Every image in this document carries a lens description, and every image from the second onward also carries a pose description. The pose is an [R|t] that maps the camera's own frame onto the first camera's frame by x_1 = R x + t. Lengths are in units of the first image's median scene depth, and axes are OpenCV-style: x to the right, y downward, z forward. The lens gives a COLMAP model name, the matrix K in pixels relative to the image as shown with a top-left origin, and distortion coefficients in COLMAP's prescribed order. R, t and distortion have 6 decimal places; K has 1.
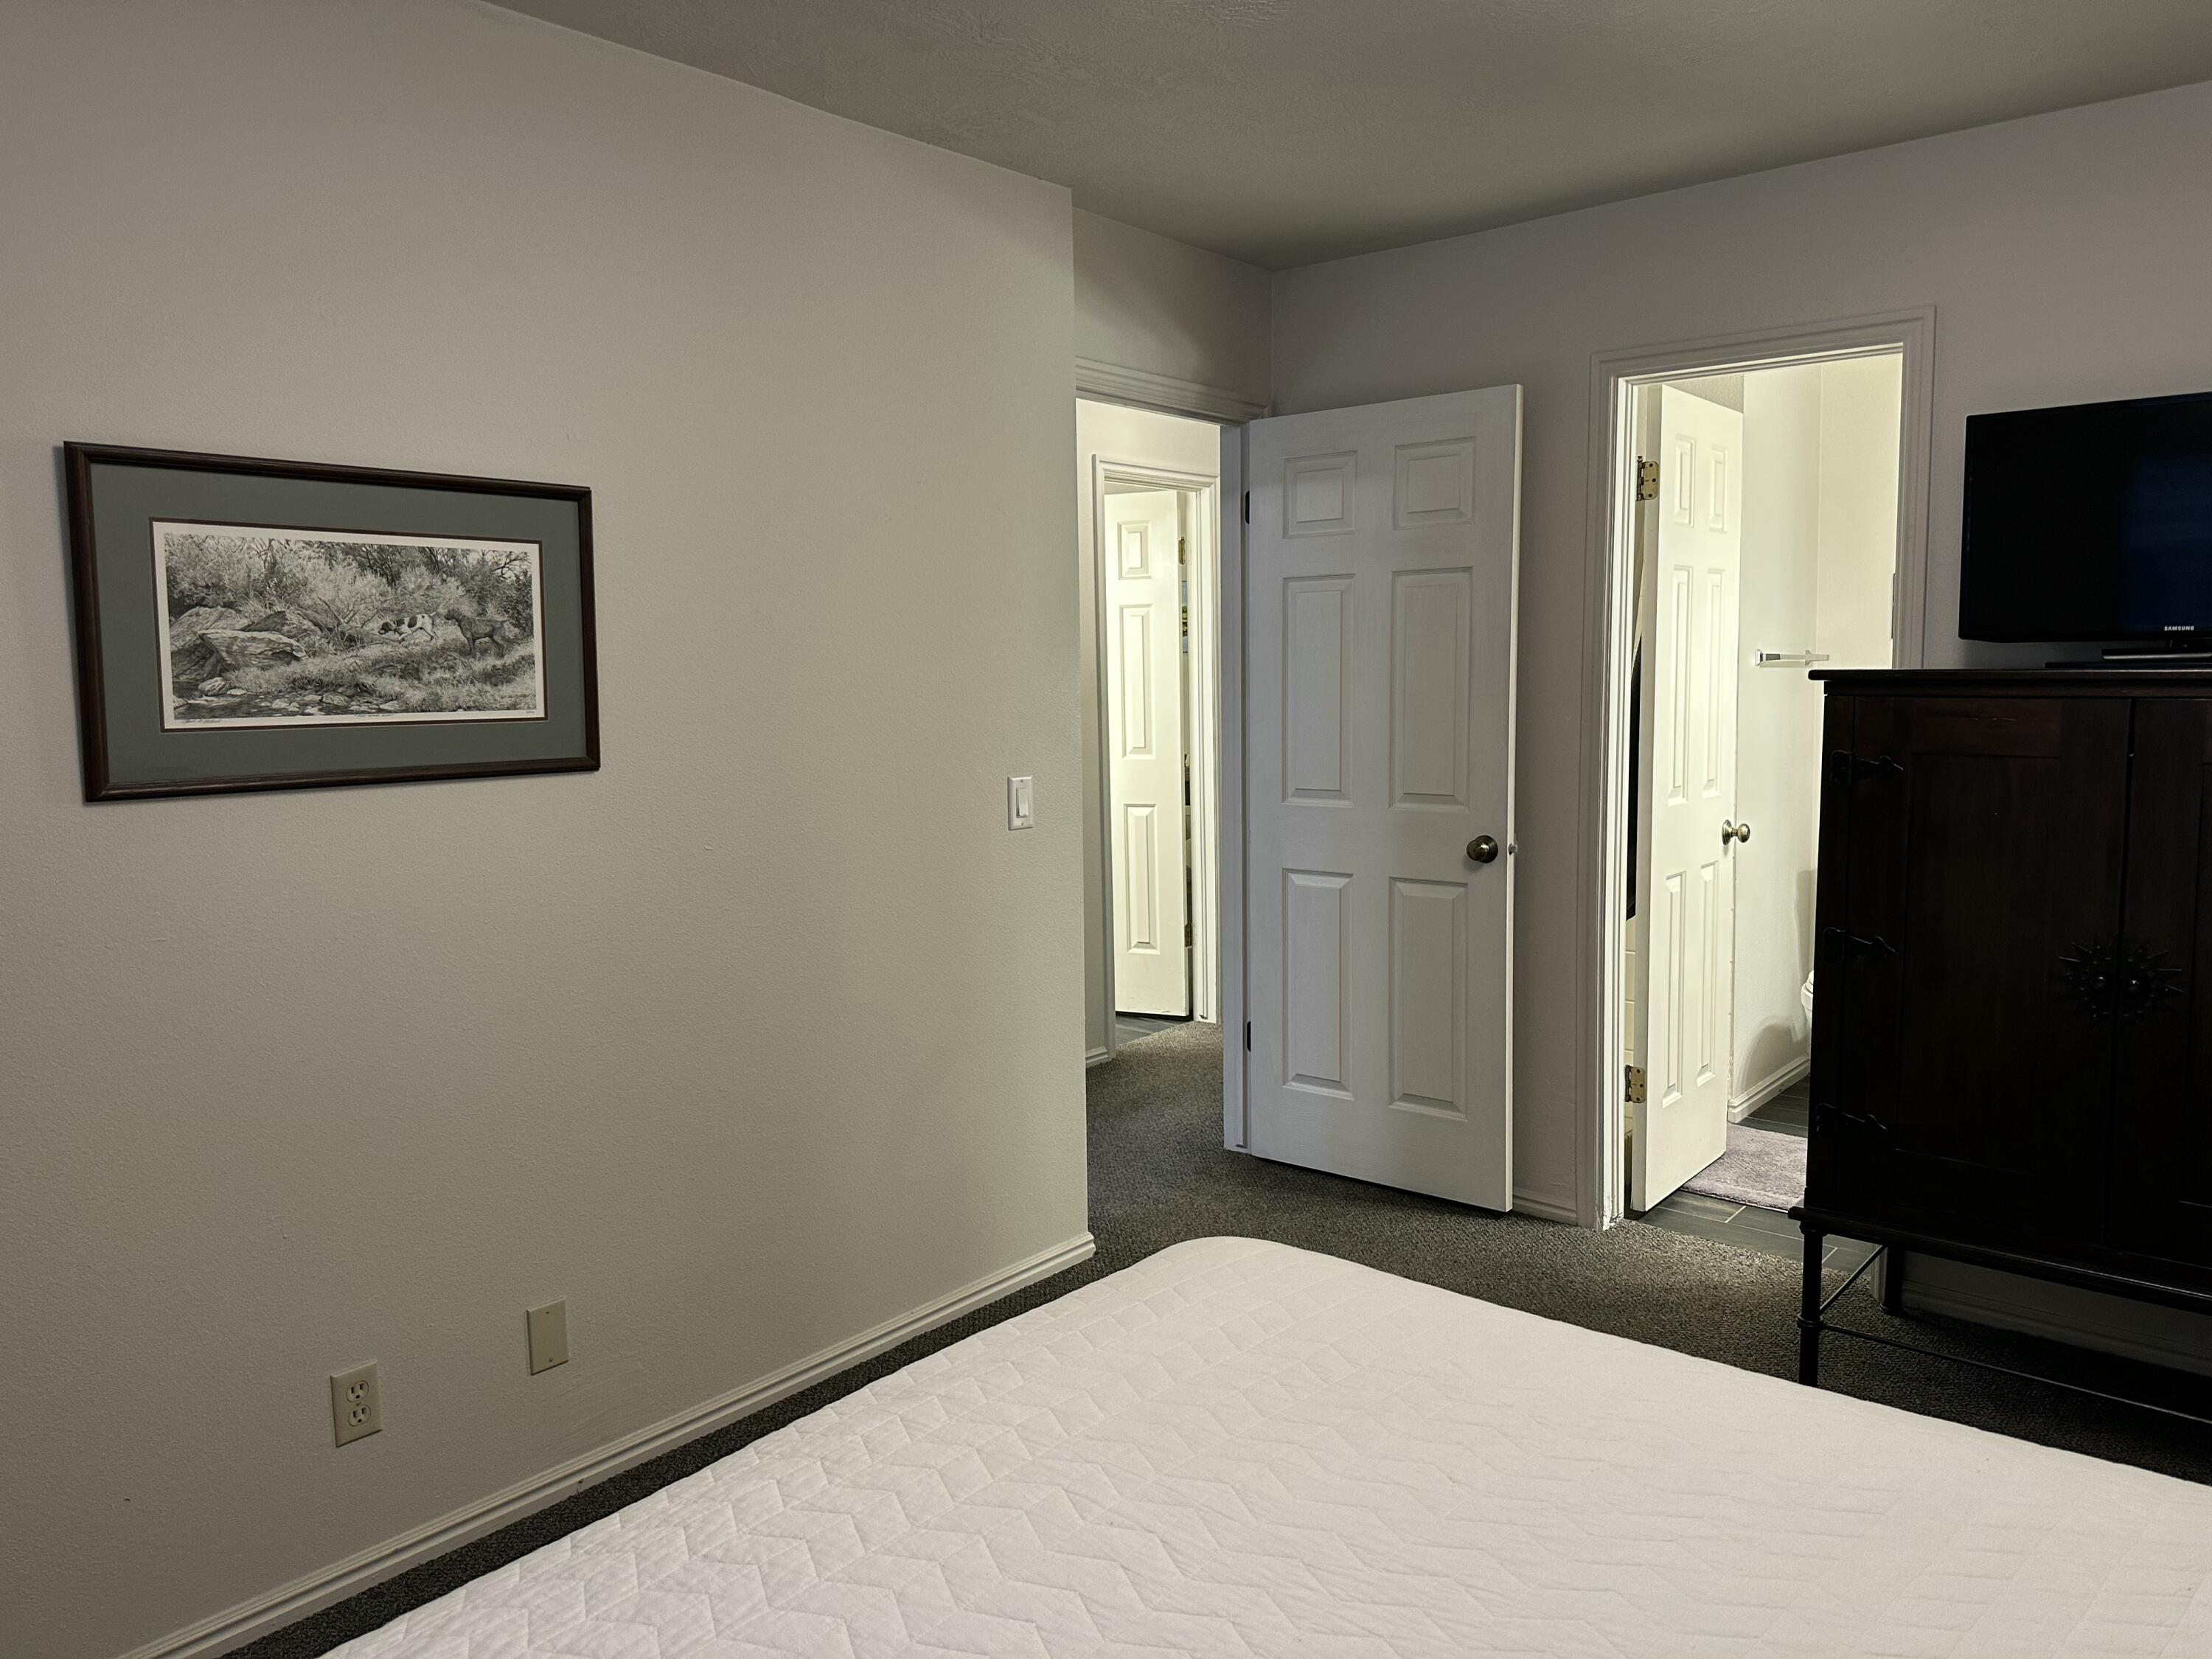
lens RADIAL K [[1546.8, 0, 1123.6], [0, 1546.8, 815.4], [0, 0, 1]] dist [0.177204, -0.337371]
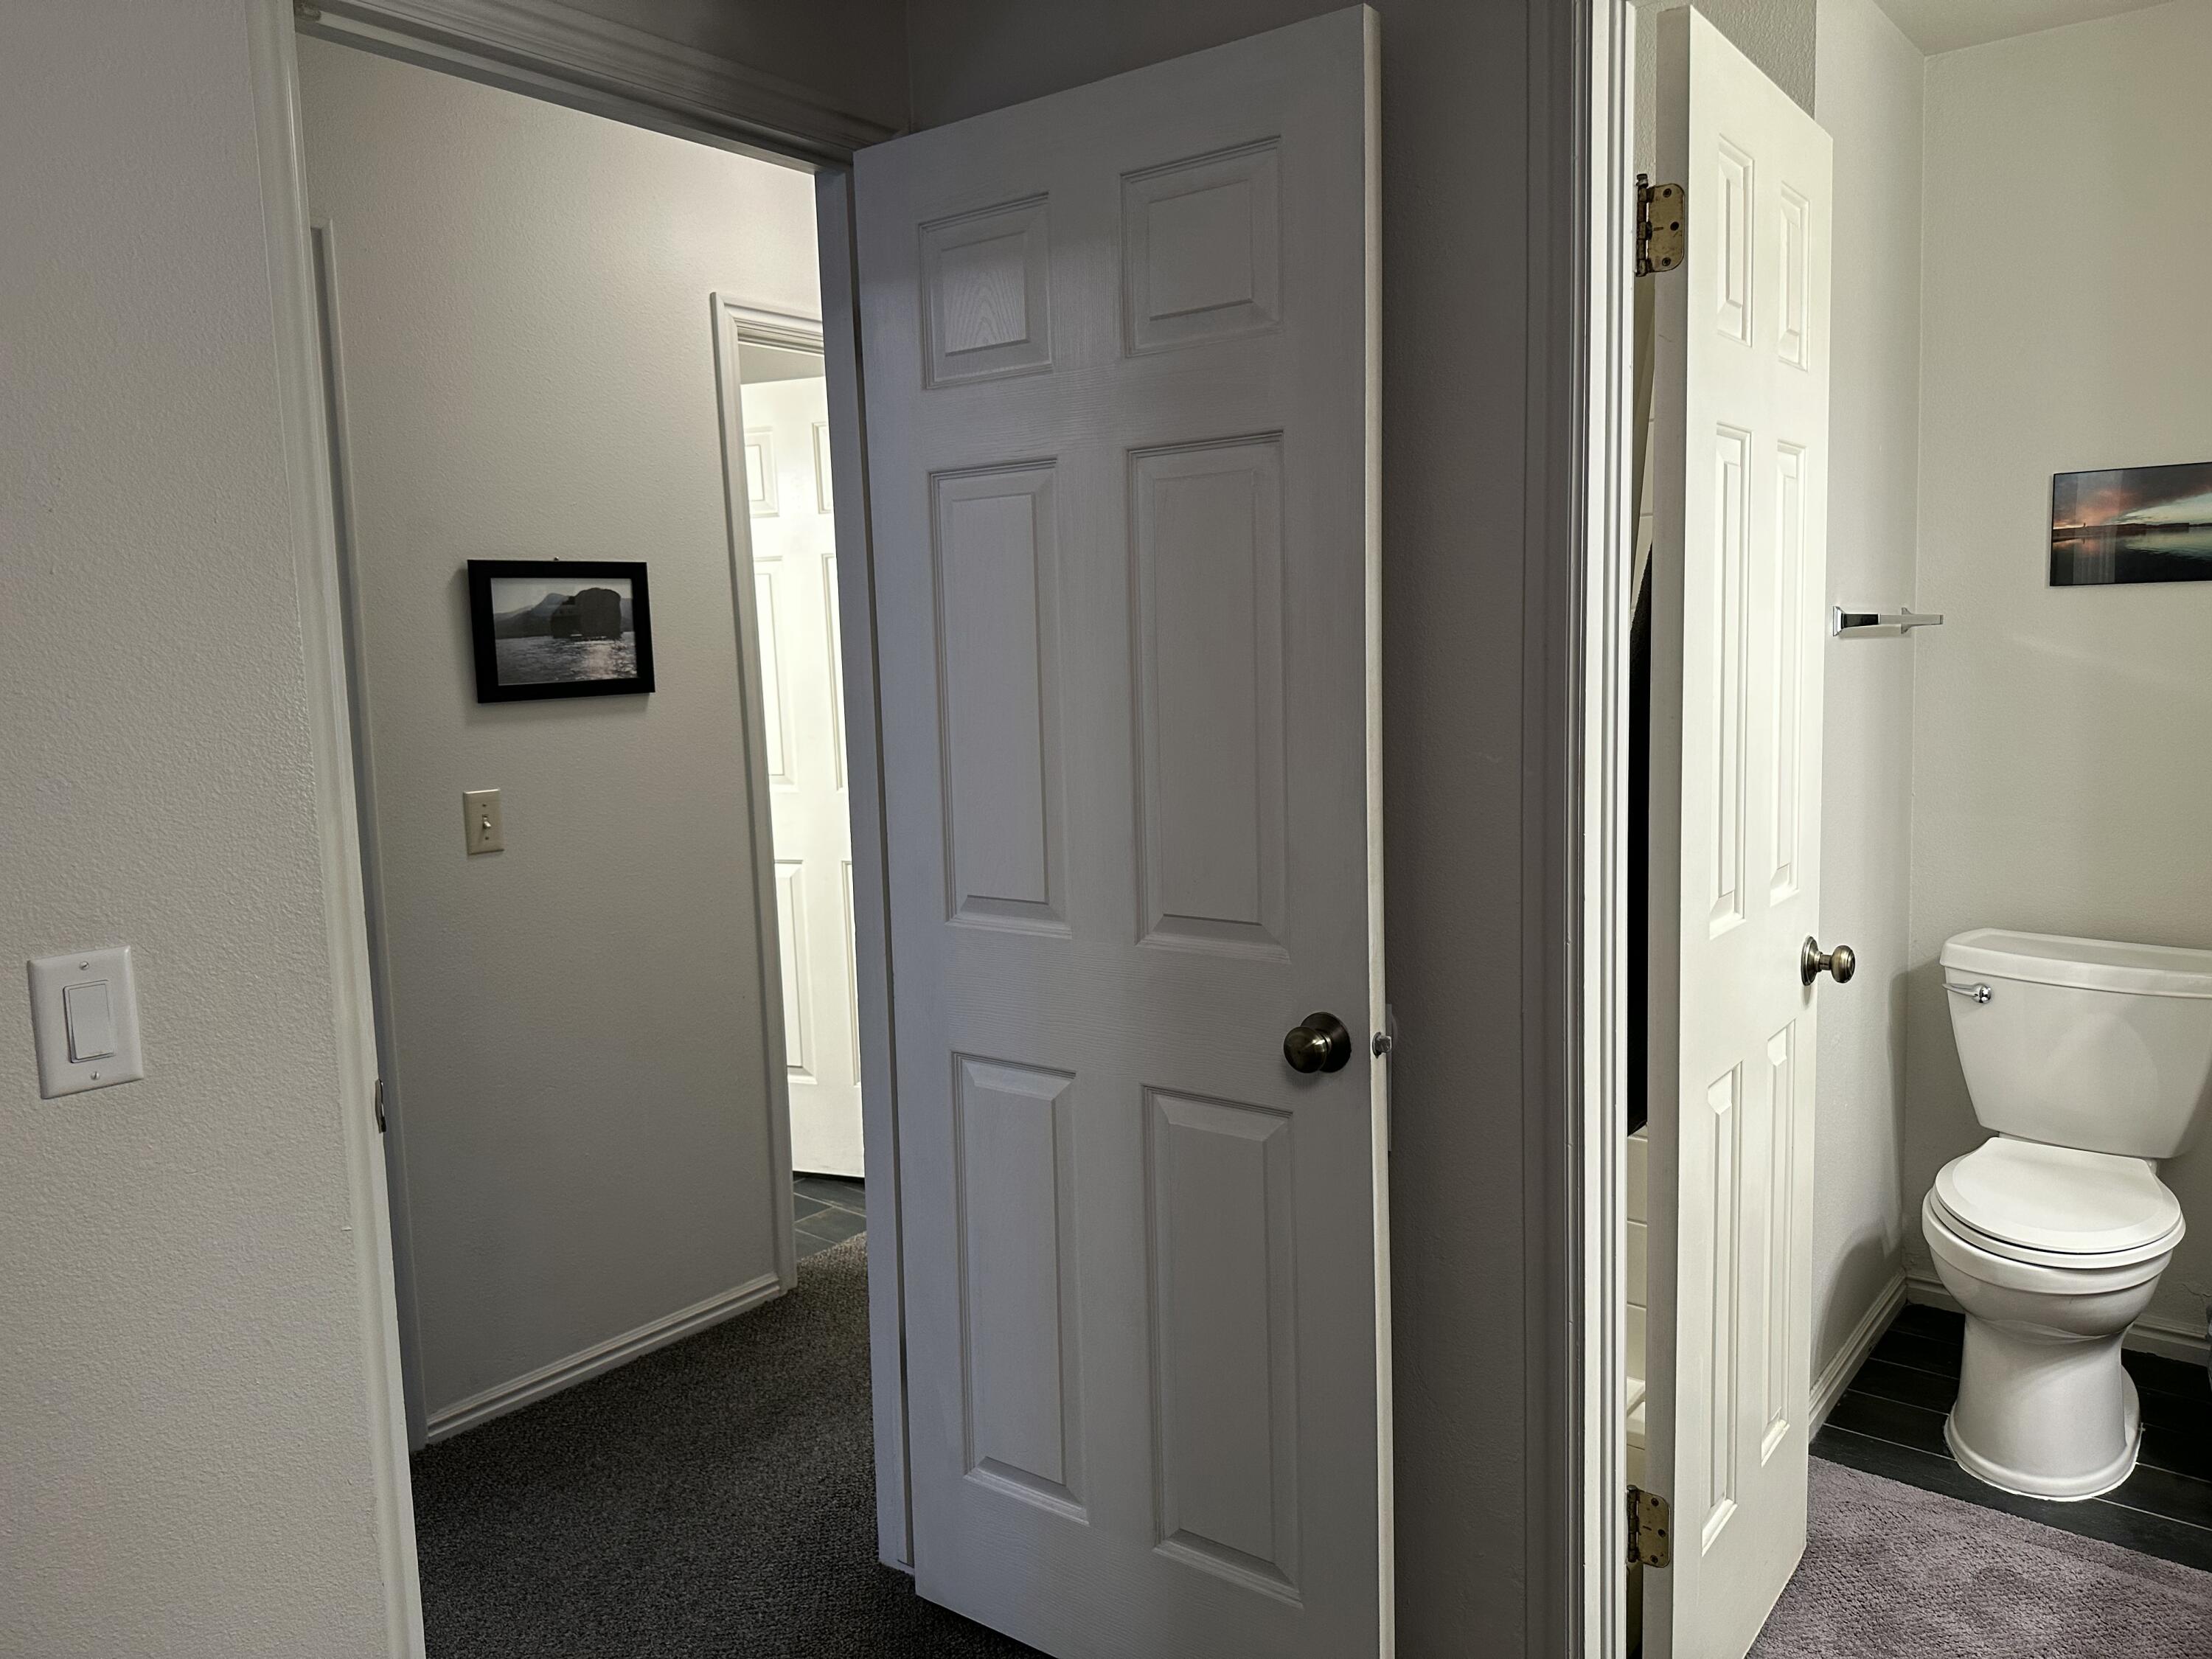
lens RADIAL K [[1555.8, 0, 1121.7], [0, 1555.8, 812.3], [0, 0, 1]] dist [0.115185, -0.163990]
pose [[0.999592, -0.018829, 0.021479, 0.156650], [0.018525, 0.999726, 0.014279, -0.052512], [-0.021742, -0.013876, 0.999667, 0.517971]]
